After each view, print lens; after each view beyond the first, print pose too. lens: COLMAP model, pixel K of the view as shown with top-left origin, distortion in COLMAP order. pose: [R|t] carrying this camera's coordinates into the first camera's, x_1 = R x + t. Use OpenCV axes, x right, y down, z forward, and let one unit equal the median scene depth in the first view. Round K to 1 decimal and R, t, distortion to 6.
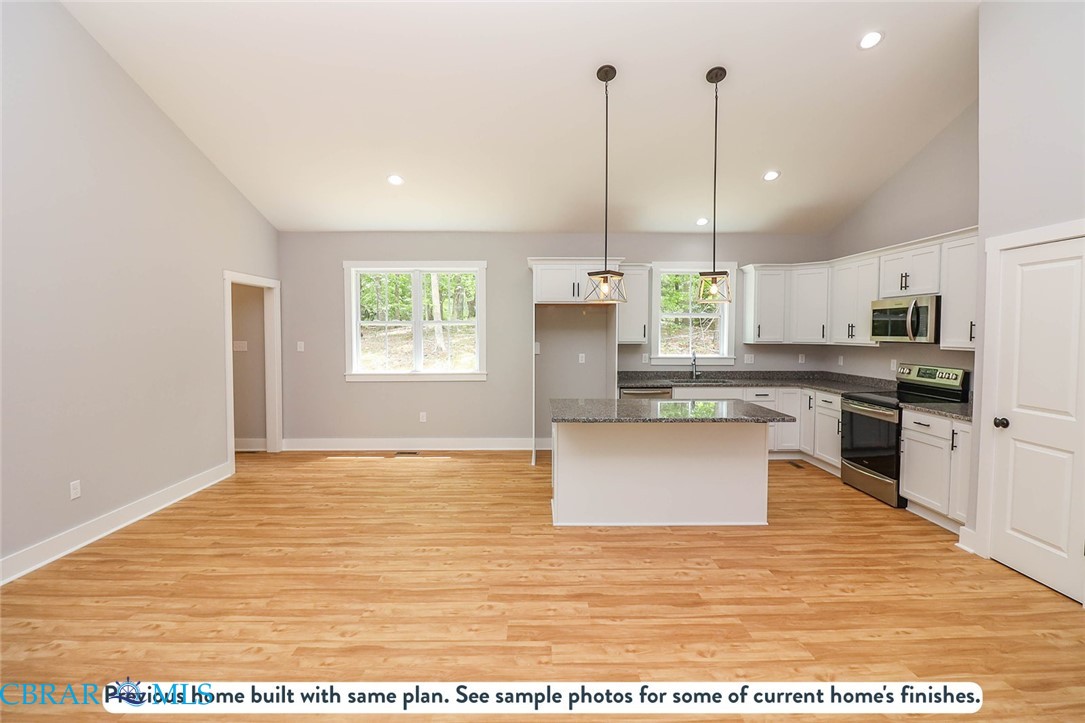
lens RADIAL K [[497.6, 0, 543.7], [0, 497.6, 353.1], [0, 0, 1]] dist [0.000207, -0.011915]
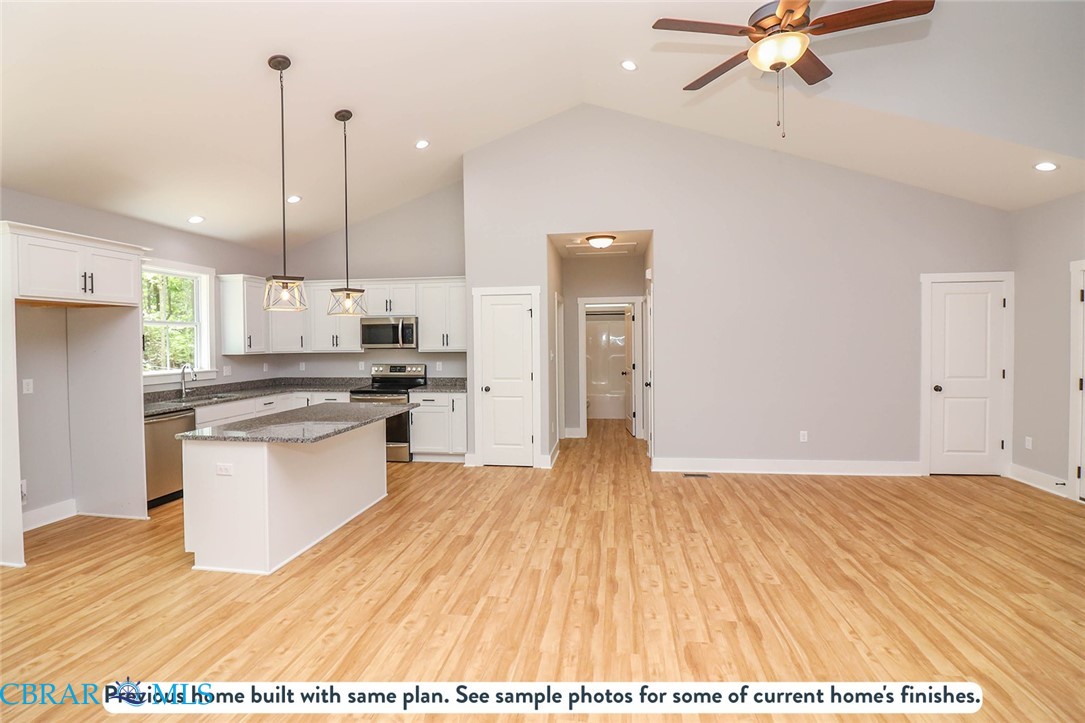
lens RADIAL K [[496.3, 0, 544.3], [0, 496.3, 347.7], [0, 0, 1]] dist [-0.000463, -0.012698]
pose [[0.159200, -0.018212, 0.987078, -0.646237], [0.052992, 0.998546, 0.009877, -0.014797], [-0.985823, 0.050735, 0.159933, 0.356024]]
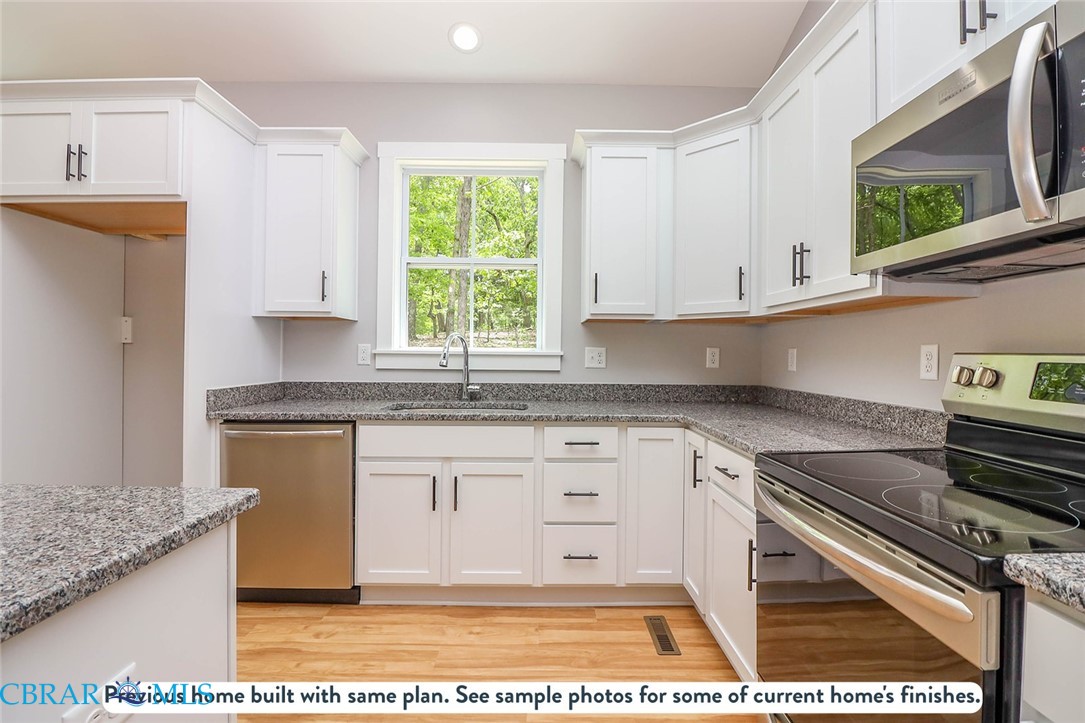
lens RADIAL K [[497.6, 0, 543.7], [0, 497.6, 353.1], [0, 0, 1]] dist [0.000207, -0.011915]
pose [[0.999967, 0.004687, -0.006698, 0.549037], [-0.004954, 0.999169, -0.040454, 0.038941], [0.006503, 0.040486, 0.999159, 0.812105]]
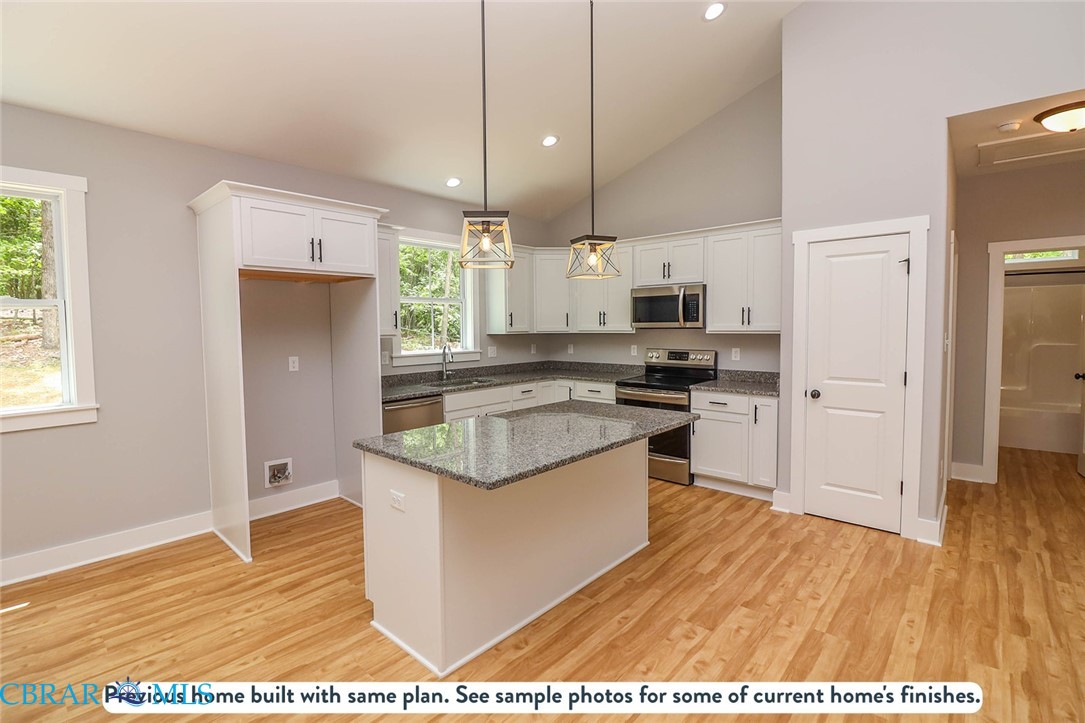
lens RADIAL K [[497.6, 0, 543.7], [0, 497.6, 353.1], [0, 0, 1]] dist [0.000207, -0.011915]
pose [[0.679096, -0.050004, 0.732345, -0.251253], [0.043726, 0.998661, 0.027641, -0.009891], [-0.732746, 0.013251, 0.680373, 0.498963]]
